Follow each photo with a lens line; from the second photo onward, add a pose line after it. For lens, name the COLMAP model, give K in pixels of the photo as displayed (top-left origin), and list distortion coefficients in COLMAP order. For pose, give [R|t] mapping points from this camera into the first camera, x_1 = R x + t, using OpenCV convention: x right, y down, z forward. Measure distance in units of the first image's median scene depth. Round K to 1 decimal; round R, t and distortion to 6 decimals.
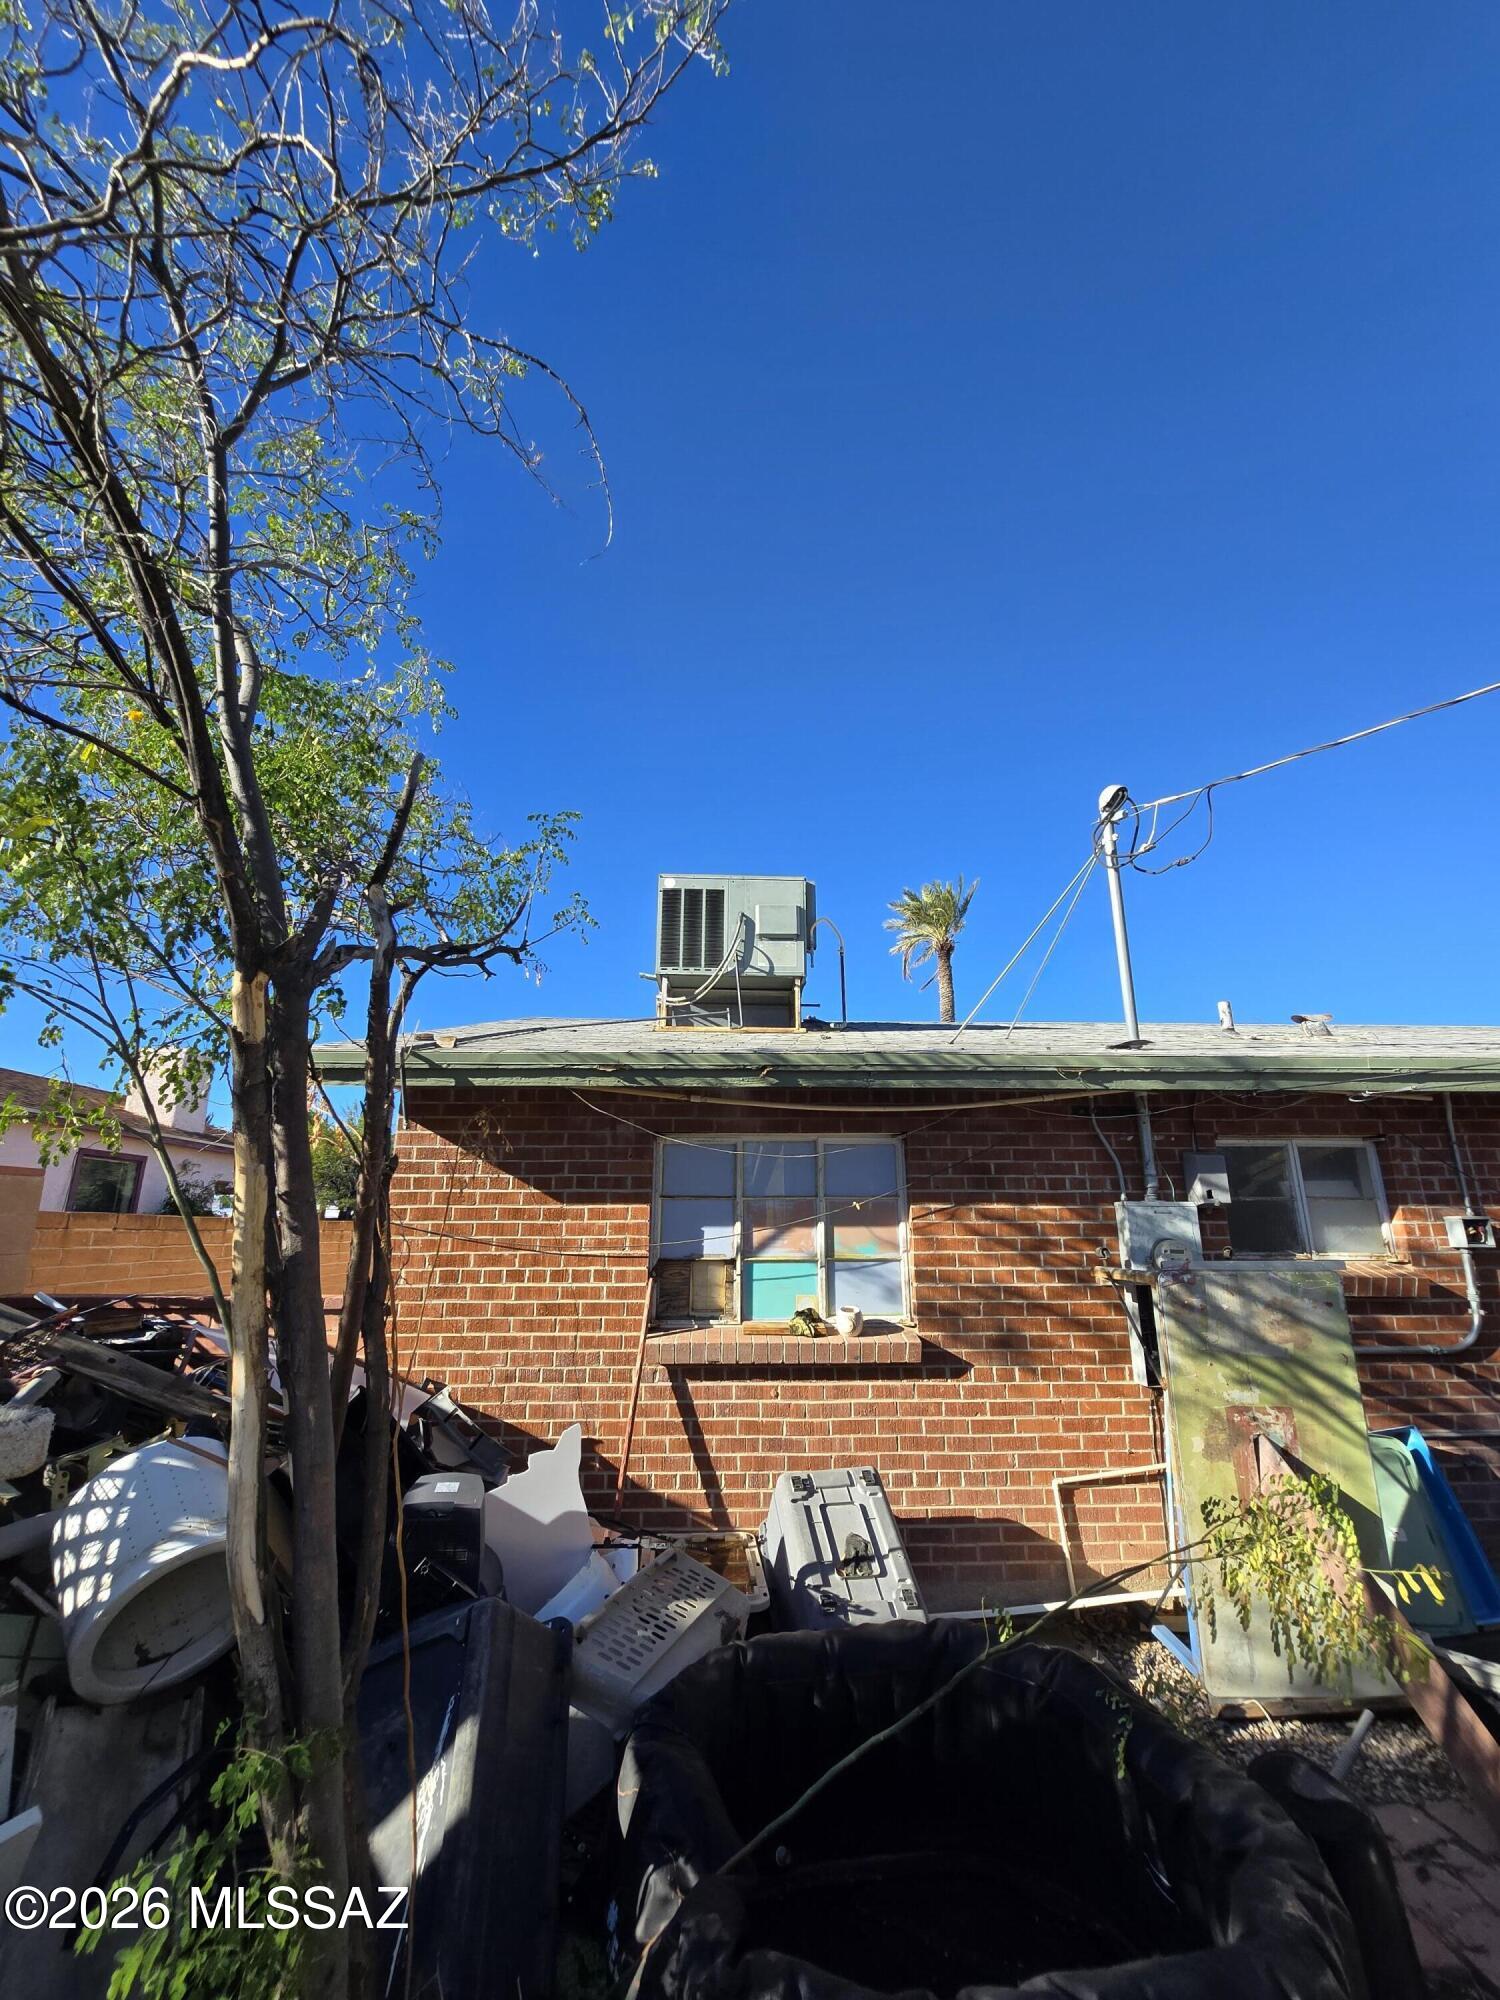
lens RADIAL K [[816.8, 0, 747.1], [0, 816.8, 1000.9], [0, 0, 1]] dist [-0.002400, -0.000688]
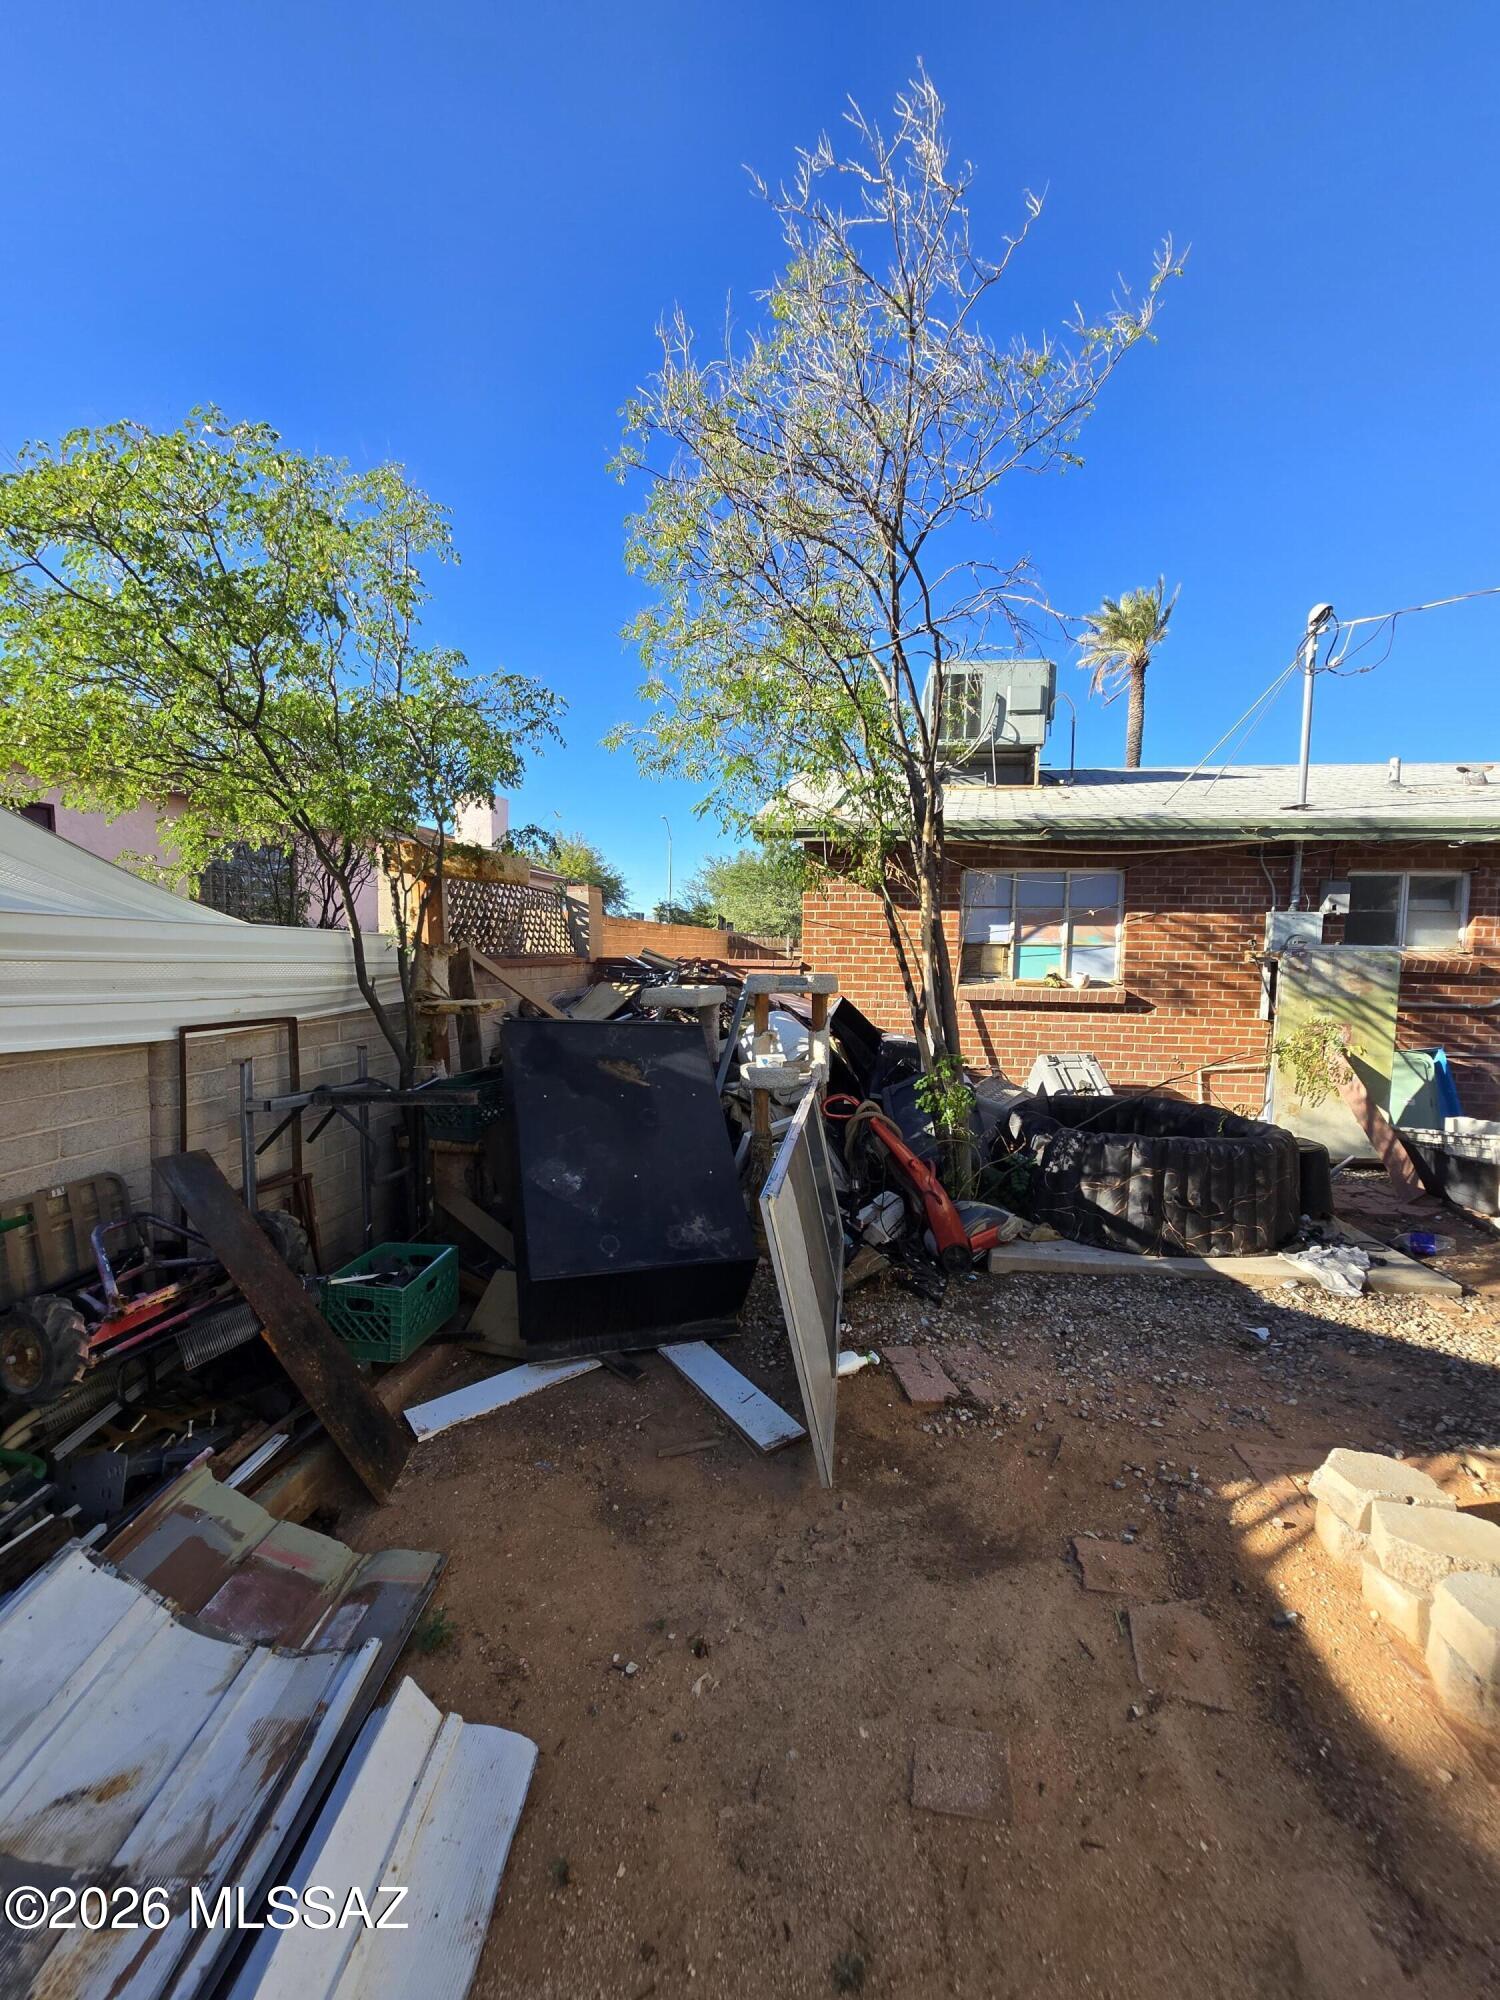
lens RADIAL K [[816.8, 0, 752.3], [0, 816.8, 998.2], [0, 0, 1]] dist [-0.002400, -0.000688]
pose [[0.986039, 0.025446, -0.164560, -0.257400], [0.030828, 0.943276, 0.330574, -0.144295], [0.163638, -0.331032, 0.929323, -0.665779]]
